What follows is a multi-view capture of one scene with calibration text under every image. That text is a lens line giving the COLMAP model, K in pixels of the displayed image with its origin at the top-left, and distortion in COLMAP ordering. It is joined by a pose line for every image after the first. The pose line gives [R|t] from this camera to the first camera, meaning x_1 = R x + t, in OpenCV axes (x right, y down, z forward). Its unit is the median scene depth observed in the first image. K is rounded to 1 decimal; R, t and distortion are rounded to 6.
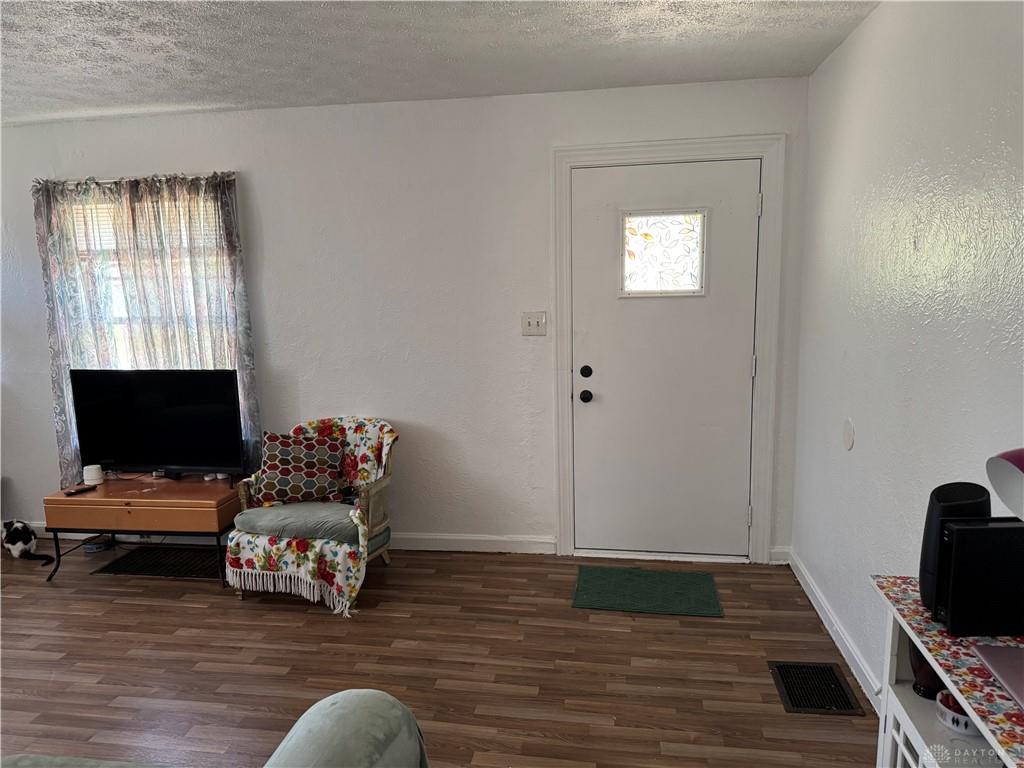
lens RADIAL K [[717.5, 0, 518.6], [0, 717.5, 391.8], [0, 0, 1]] dist [0.025997, -0.046391]
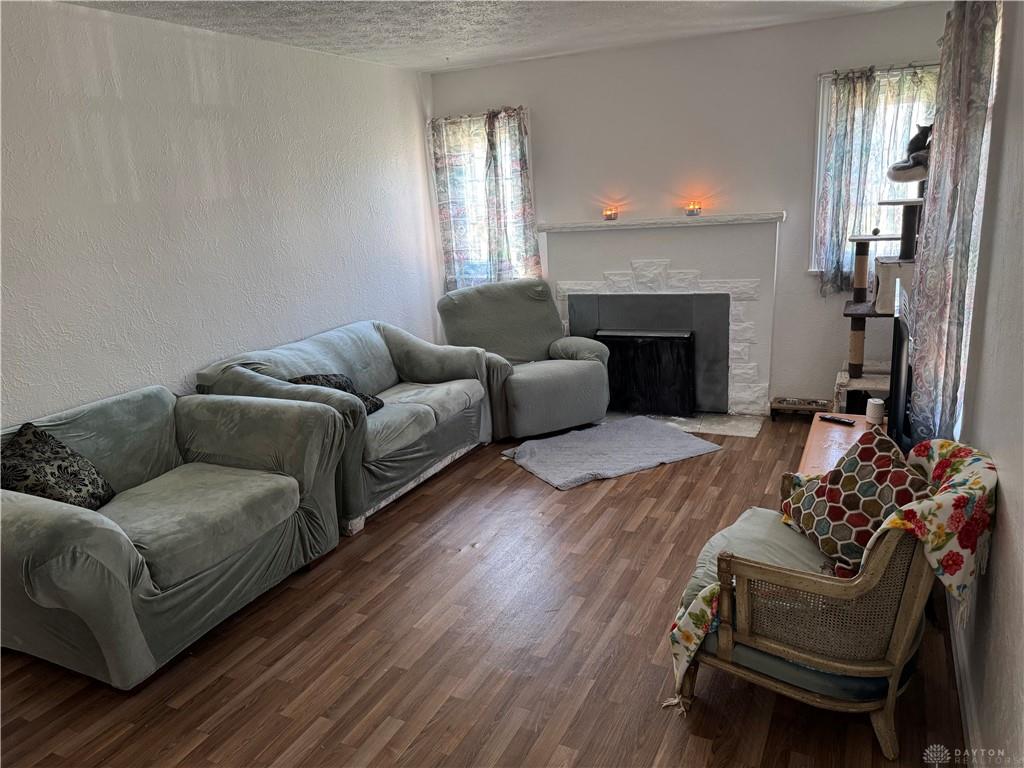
lens RADIAL K [[717.5, 0, 504.8], [0, 717.5, 387.0], [0, 0, 1]] dist [0.025997, -0.046391]
pose [[-0.319282, 0.279957, -0.905364, 0.293420], [-0.079732, 0.944044, 0.320036, -0.145622], [0.944300, 0.174368, -0.279094, 0.879274]]
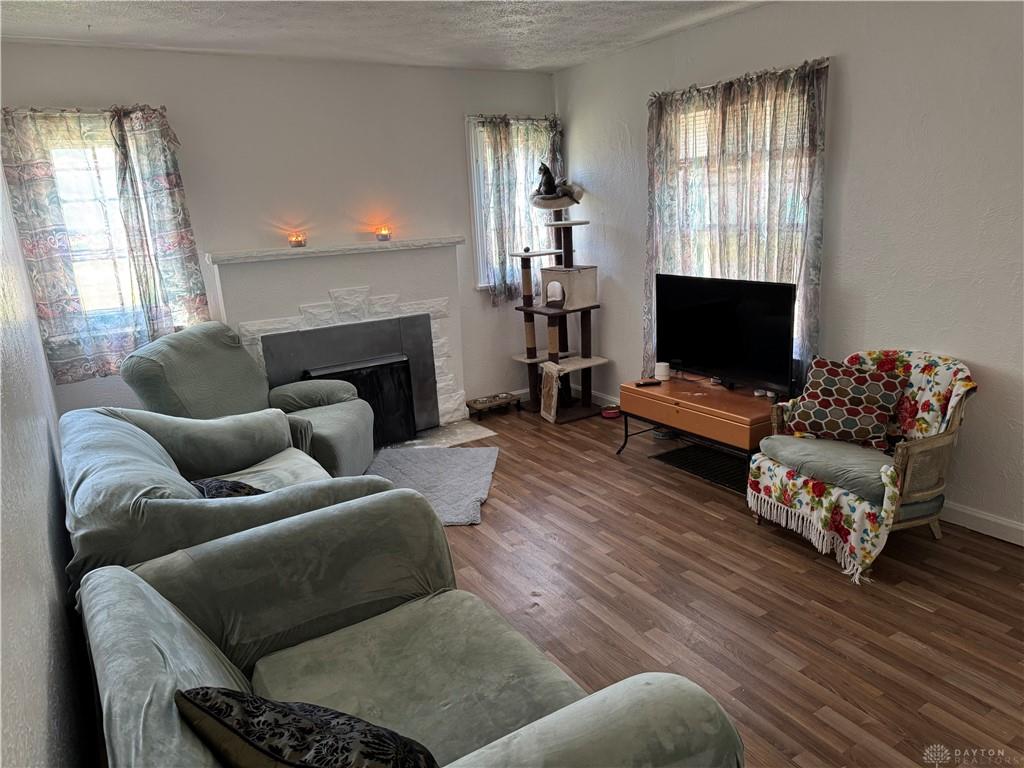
lens RADIAL K [[717.5, 0, 505.2], [0, 717.5, 393.6], [0, 0, 1]] dist [0.025997, -0.046391]
pose [[0.632371, 0.187199, -0.751707, 0.092289], [-0.081410, 0.981049, 0.175827, -0.025285], [0.770376, -0.049991, 0.635627, 0.119955]]
